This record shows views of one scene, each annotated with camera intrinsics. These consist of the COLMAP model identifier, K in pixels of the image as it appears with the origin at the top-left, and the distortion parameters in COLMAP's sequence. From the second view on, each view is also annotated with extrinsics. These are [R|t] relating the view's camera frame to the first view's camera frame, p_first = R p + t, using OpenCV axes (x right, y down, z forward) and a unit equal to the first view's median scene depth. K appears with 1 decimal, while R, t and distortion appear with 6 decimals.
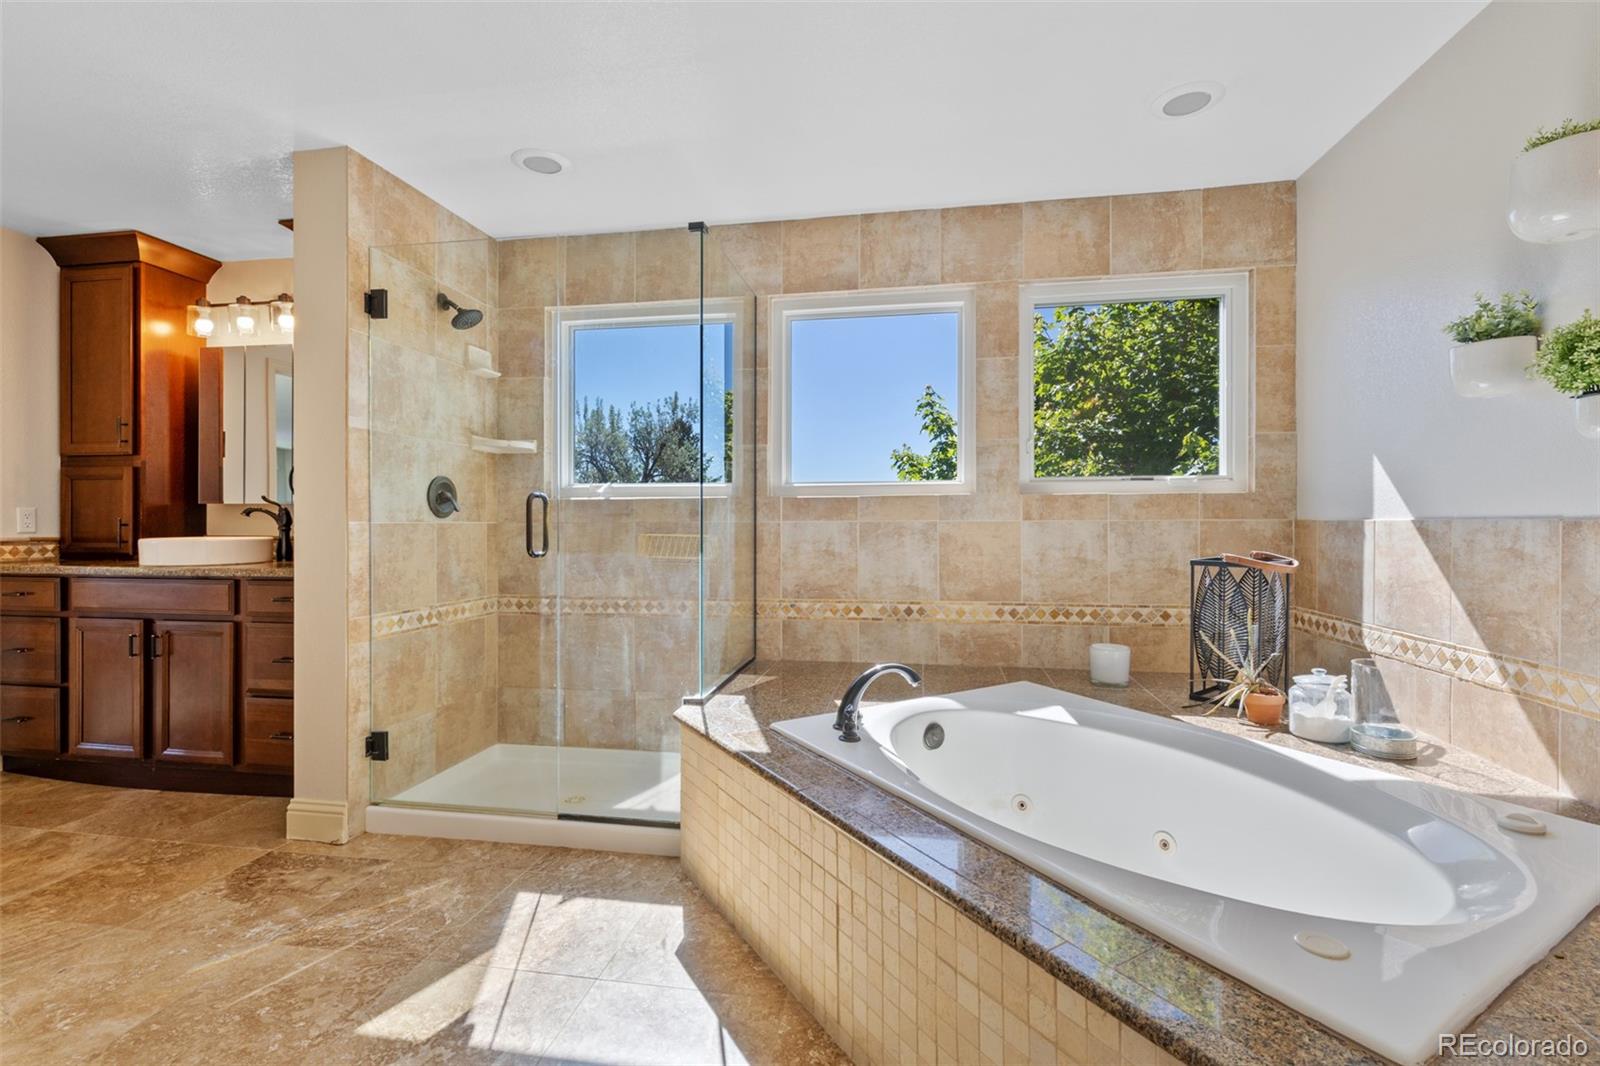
lens RADIAL K [[715.5, 0, 800.0], [0, 715.5, 533.0], [0, 0, 1]] dist [0.001886, 0.000115]
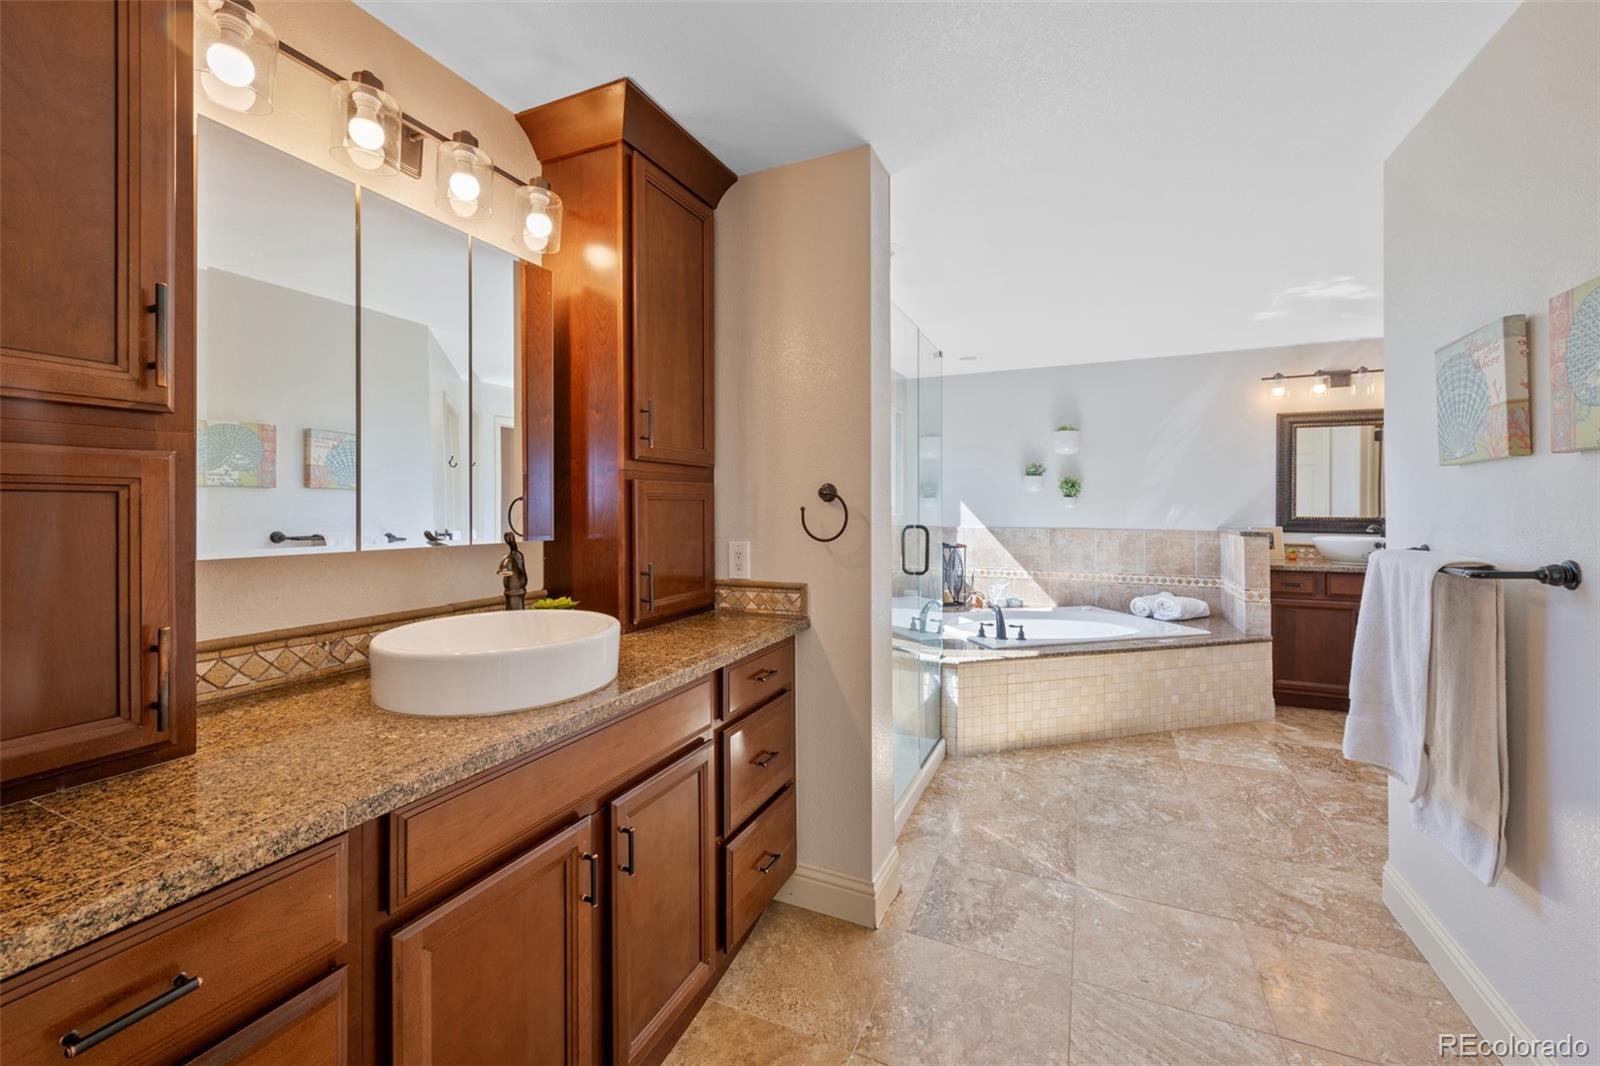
lens RADIAL K [[636.5, 0, 800.7], [0, 636.5, 492.5], [0, 0, 1]] dist [0.000806, -0.000043]
pose [[0.250343, 0.020667, 0.967937, -1.871702], [0.011339, 0.999641, -0.024277, -0.108052], [-0.968091, 0.017053, 0.250019, 1.105452]]
